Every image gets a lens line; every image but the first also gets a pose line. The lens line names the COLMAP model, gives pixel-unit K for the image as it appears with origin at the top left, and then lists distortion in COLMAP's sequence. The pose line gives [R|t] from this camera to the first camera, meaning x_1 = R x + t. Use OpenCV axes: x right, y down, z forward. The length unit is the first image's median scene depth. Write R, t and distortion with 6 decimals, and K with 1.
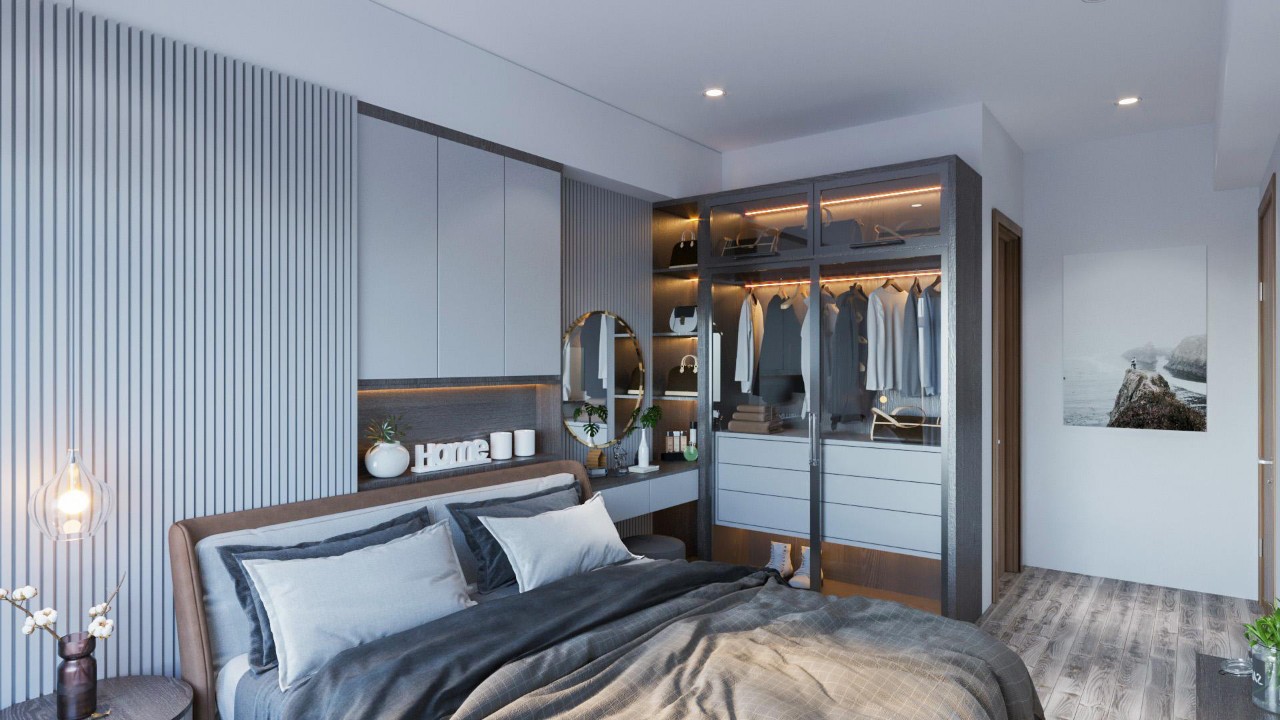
lens RADIAL K [[729.3, 0, 640.0], [0, 729.3, 360.0], [0, 0, 1]] dist [-0.002501, -0.000508]
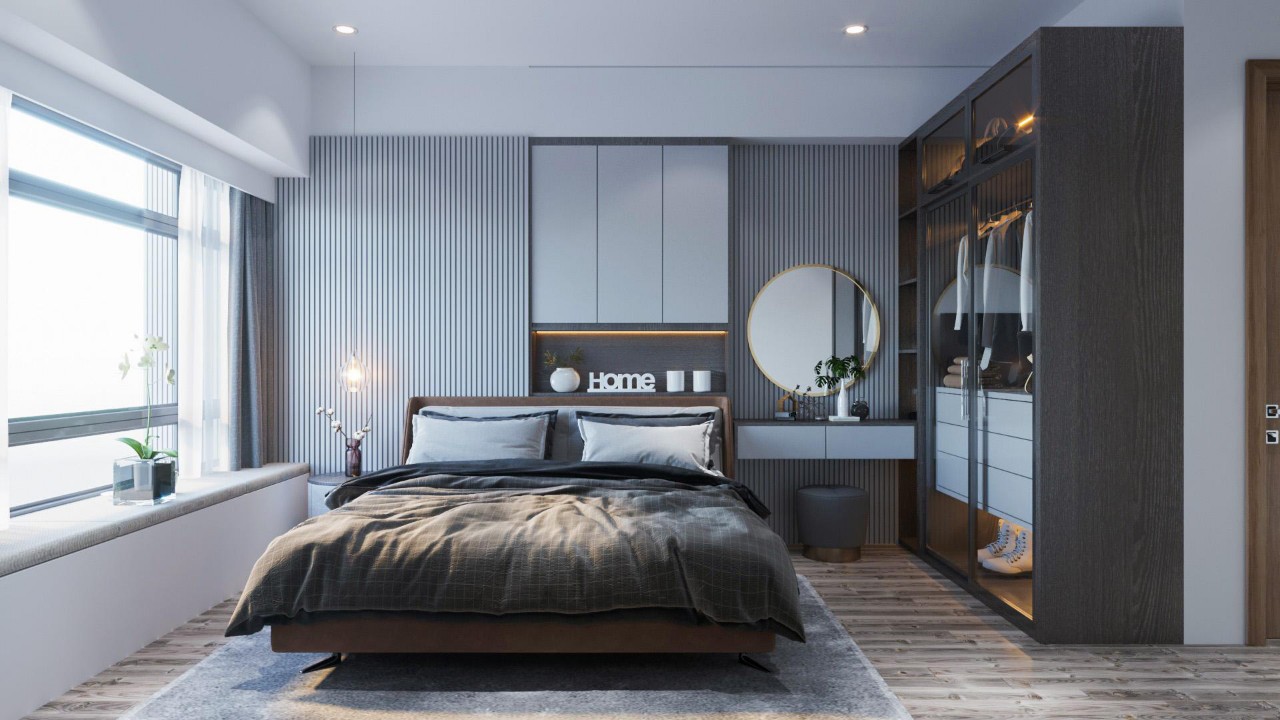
lens RADIAL K [[854.2, 0, 640.0], [0, 854.2, 360.0], [0, 0, 1]] dist [-0.000067, -0.000320]
pose [[0.604616, -0.000058, -0.796517, 0.977856], [0.001051, 0.999999, 0.000725, 0.086430], [0.796517, -0.001276, 0.604615, 0.092224]]
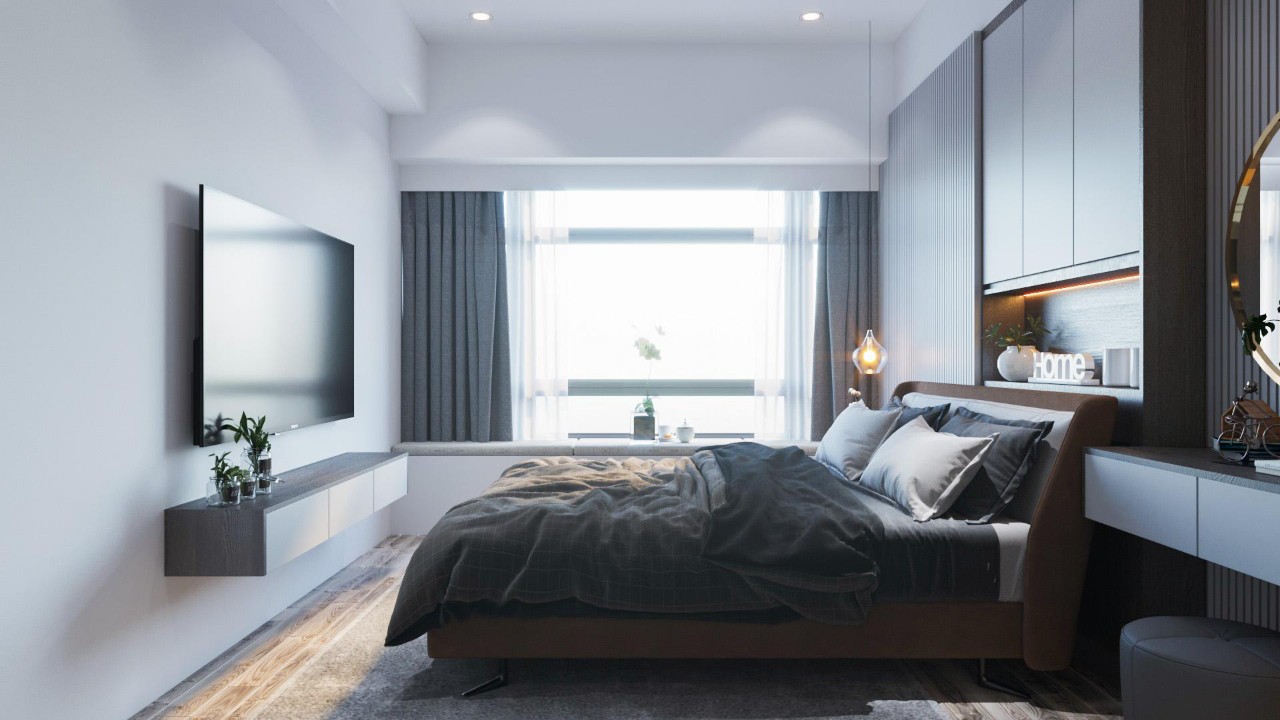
lens RADIAL K [[854.2, 0, 640.0], [0, 854.2, 360.0], [0, 0, 1]] dist [-0.000067, -0.000320]
pose [[-0.795294, 0.000112, -0.606224, 0.678595], [0.000968, 0.999999, -0.001085, 0.119264], [0.606223, -0.001450, -0.795293, 1.451999]]
